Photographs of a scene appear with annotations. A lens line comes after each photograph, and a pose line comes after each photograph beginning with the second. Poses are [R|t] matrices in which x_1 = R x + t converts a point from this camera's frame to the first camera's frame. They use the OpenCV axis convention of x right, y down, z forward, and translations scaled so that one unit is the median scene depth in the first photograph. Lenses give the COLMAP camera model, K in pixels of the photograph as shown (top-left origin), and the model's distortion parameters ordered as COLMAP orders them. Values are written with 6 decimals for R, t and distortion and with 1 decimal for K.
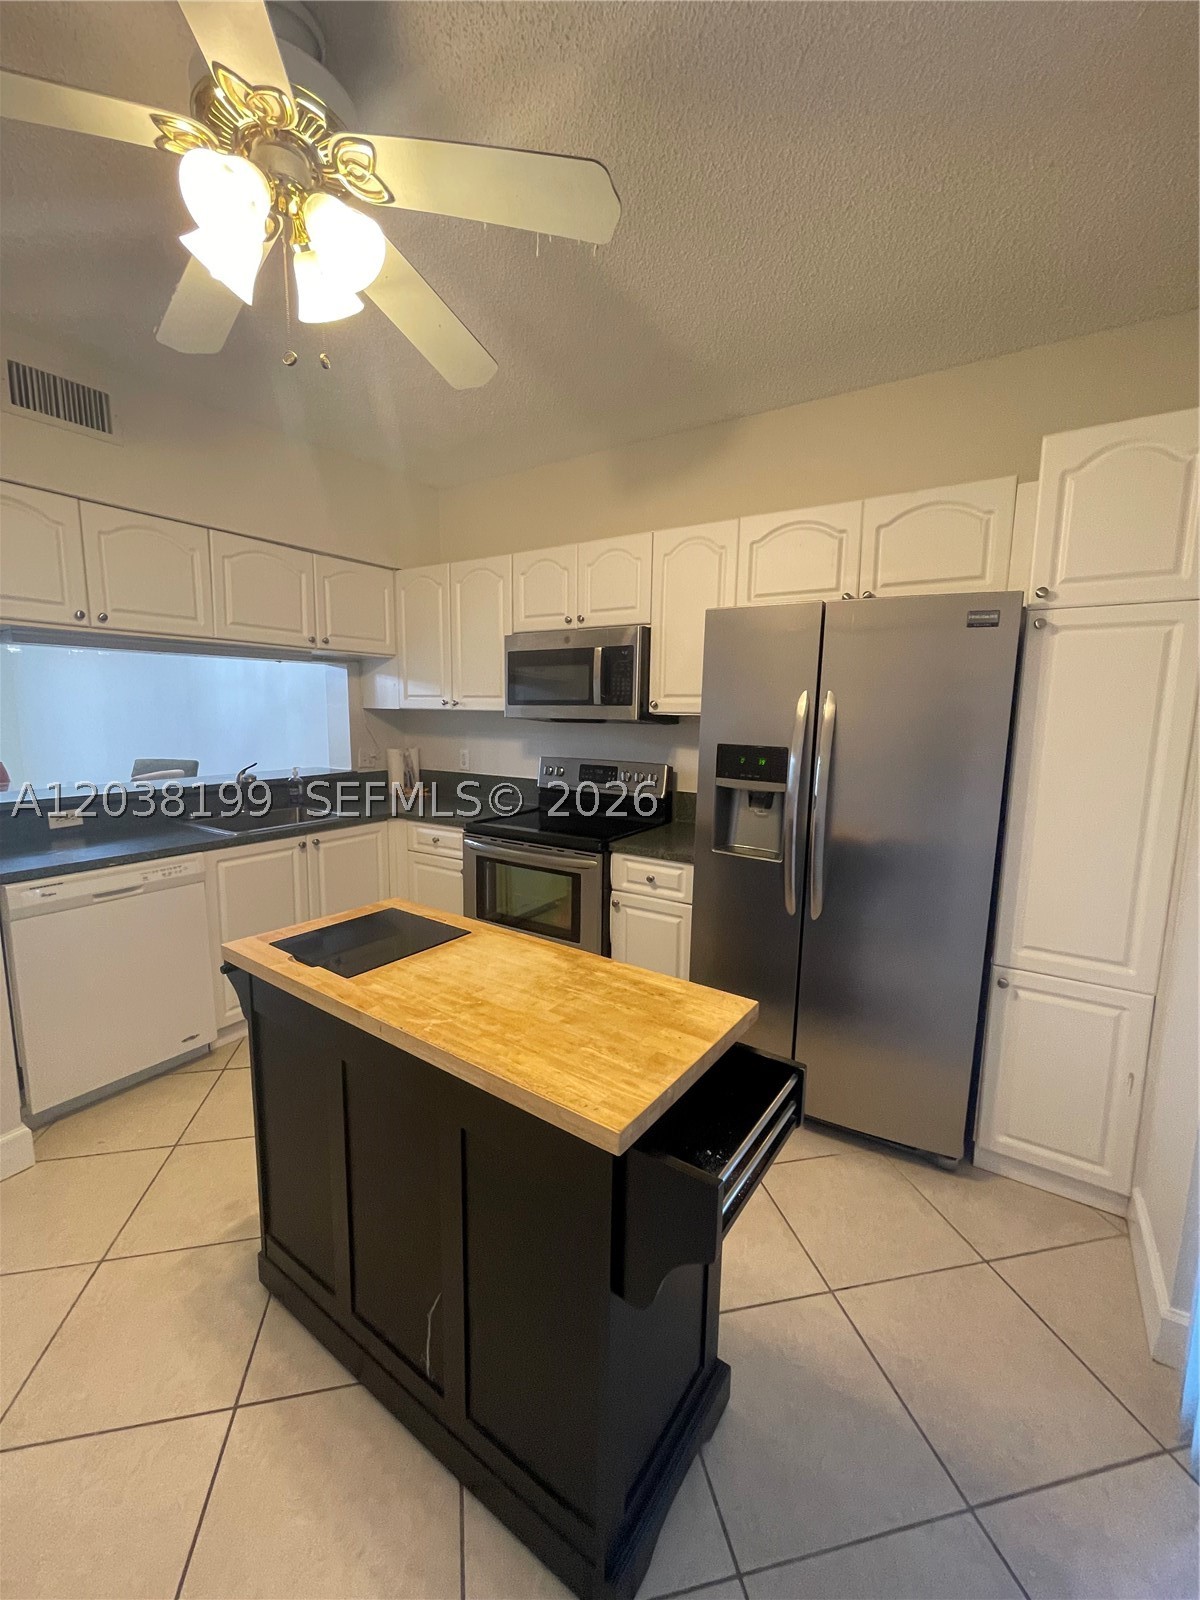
lens RADIAL K [[651.7, 0, 597.8], [0, 651.7, 798.6], [0, 0, 1]] dist [0.000533, -0.000467]
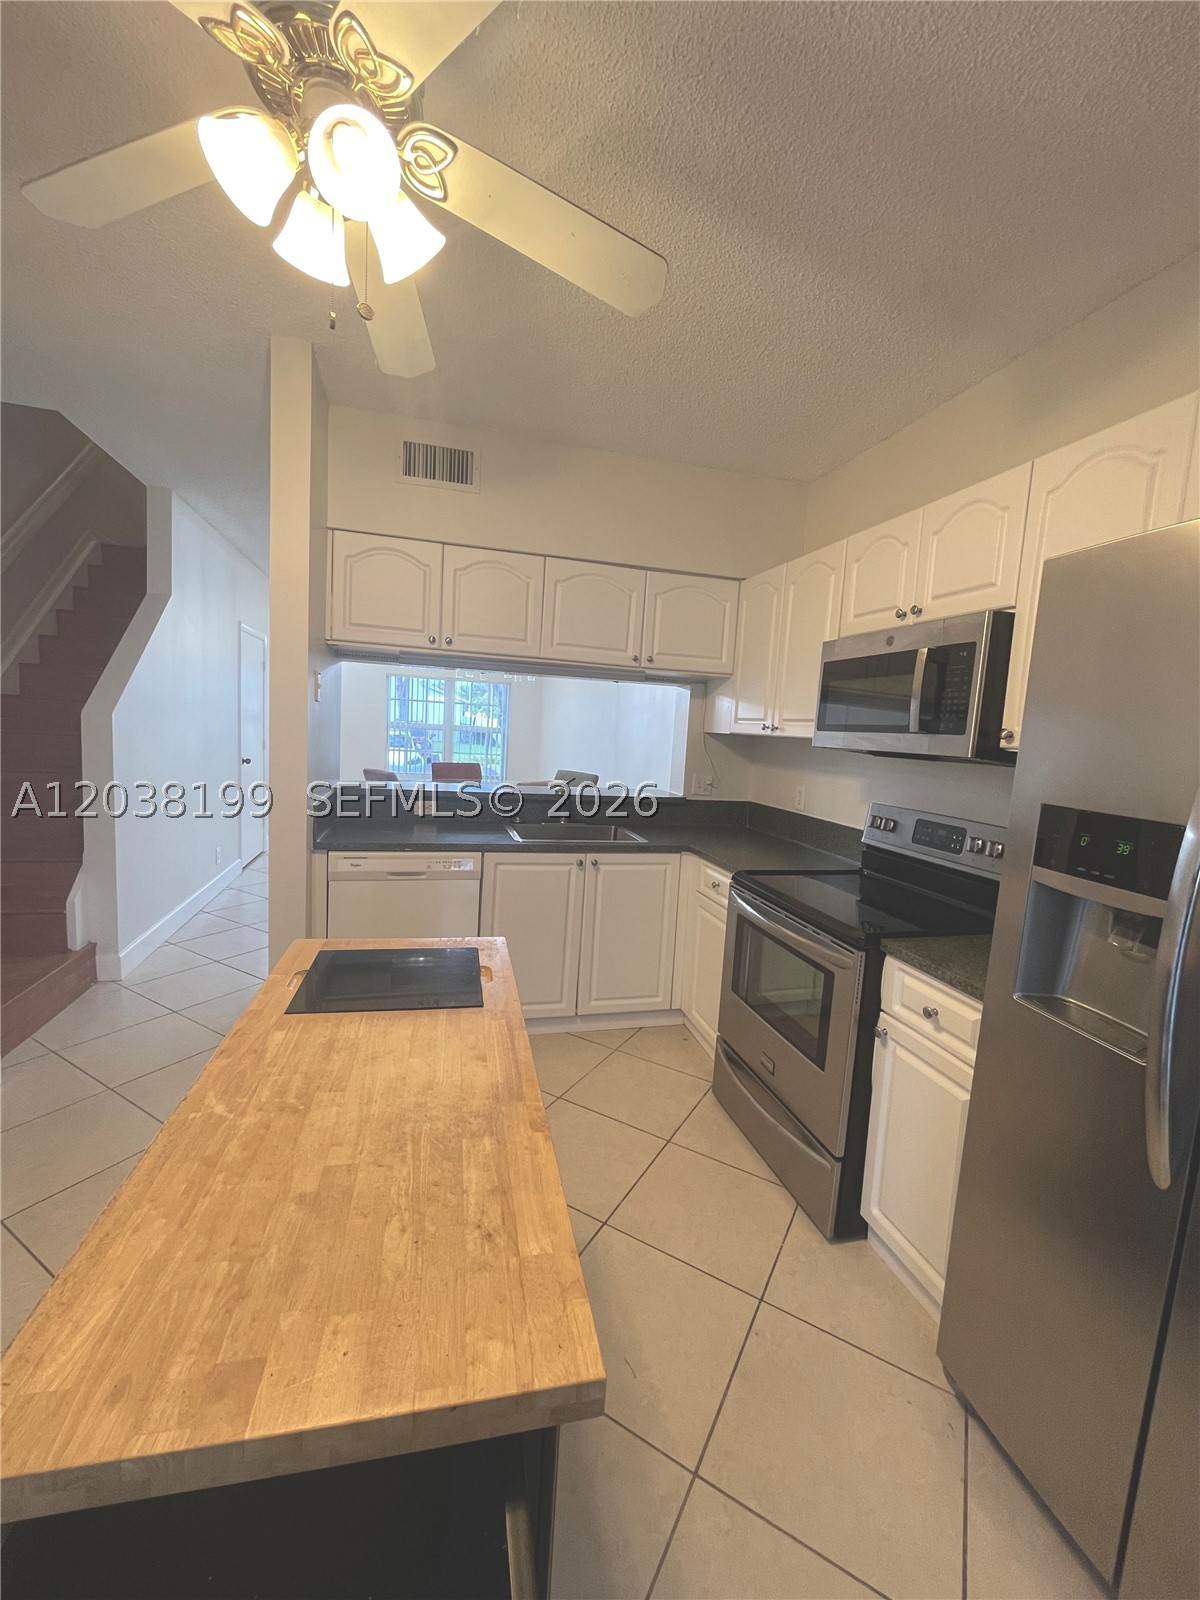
lens RADIAL K [[651.7, 0, 591.4], [0, 651.7, 797.6], [0, 0, 1]] dist [0.000533, -0.000467]
pose [[0.734110, 0.104265, -0.670978, 0.219674], [-0.140632, 0.990062, -0.000016, -0.030603], [0.664308, 0.094373, 0.741478, 0.286990]]
